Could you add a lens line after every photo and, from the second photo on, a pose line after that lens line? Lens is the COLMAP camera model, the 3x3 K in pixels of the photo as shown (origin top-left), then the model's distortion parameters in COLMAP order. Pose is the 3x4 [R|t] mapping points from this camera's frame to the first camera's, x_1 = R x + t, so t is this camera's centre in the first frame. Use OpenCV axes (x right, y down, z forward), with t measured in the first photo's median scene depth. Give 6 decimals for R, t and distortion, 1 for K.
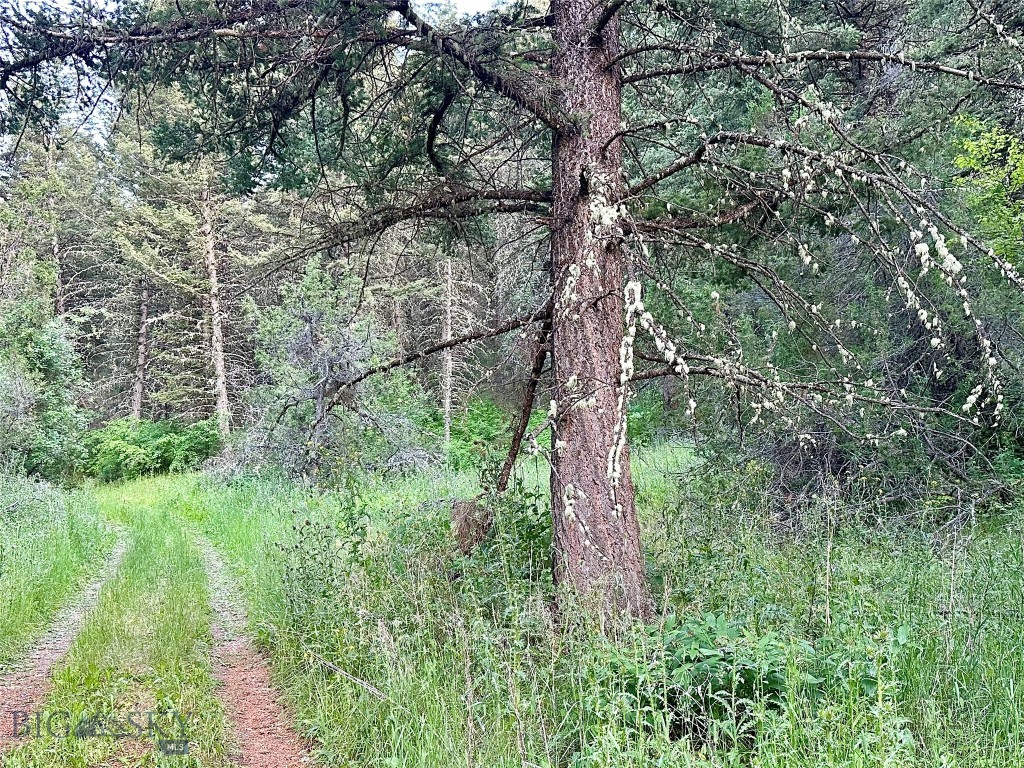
lens RADIAL K [[1066.7, 0, 511.4], [0, 1066.7, 383.7], [0, 0, 1]] dist [0.120483, 0.000000]
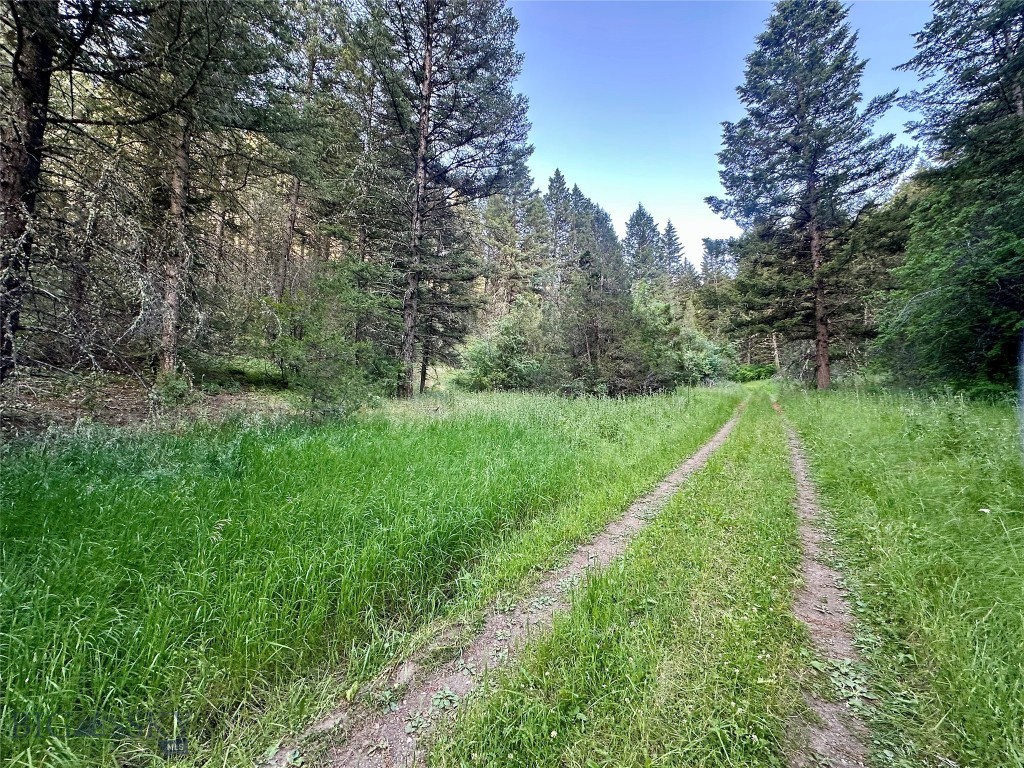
lens RADIAL K [[411.0, 0, 510.1], [0, 411.0, 385.2], [0, 0, 1]] dist [0.000021, 0.000009]
pose [[0.658496, -0.010223, -0.752514, 0.146573], [0.079099, 0.995310, 0.055696, -0.035930], [0.748415, -0.096199, 0.656217, -0.468870]]
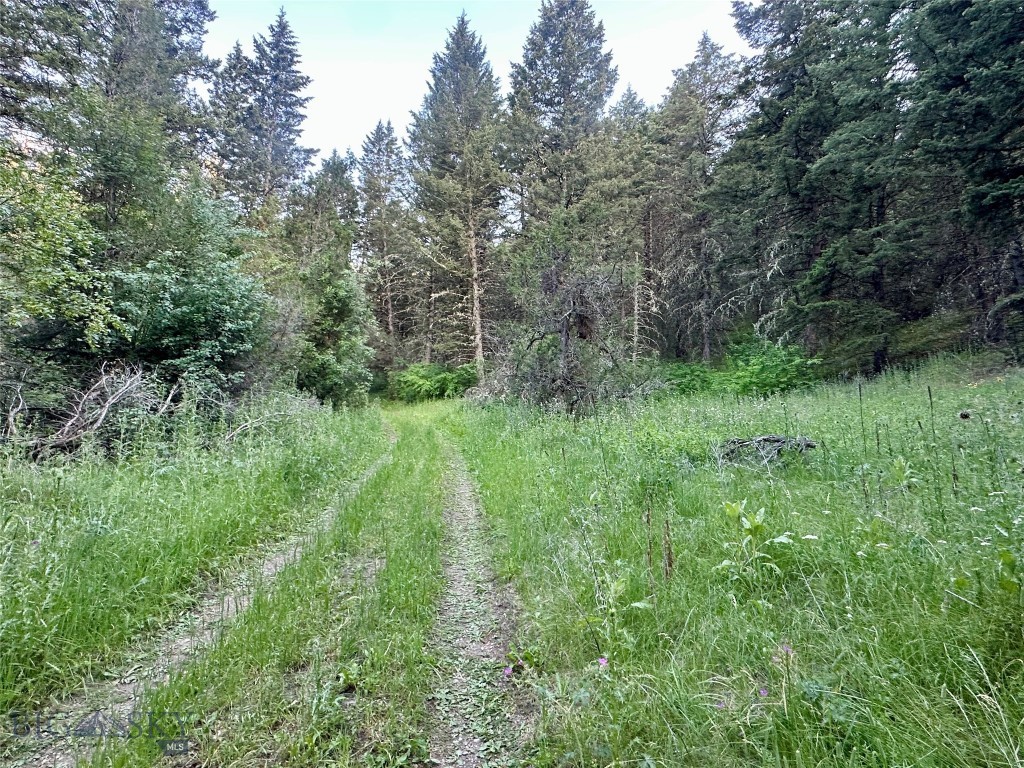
lens RADIAL K [[543.6, 0, 511.1], [0, 543.6, 384.7], [0, 0, 1]] dist [-0.001656, -0.000041]
pose [[0.978434, 0.024063, -0.205156, -0.073230], [-0.014253, 0.998689, 0.049165, 0.025589], [0.206070, -0.045180, 0.977494, 0.283353]]
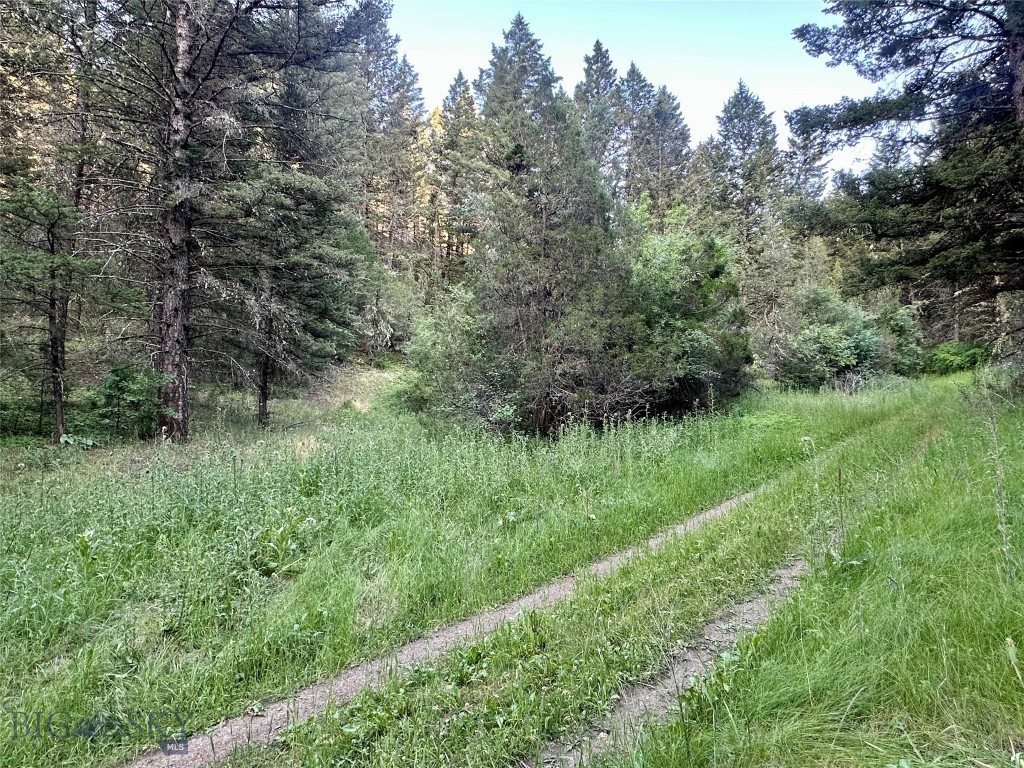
lens RADIAL K [[595.5, 0, 511.8], [0, 595.5, 382.3], [0, 0, 1]] dist [0.001956, 0.001024]
pose [[0.536074, -0.037376, -0.843343, 0.141498], [0.119167, 0.992366, 0.031768, -0.027040], [0.835718, -0.117529, 0.536435, -0.282638]]
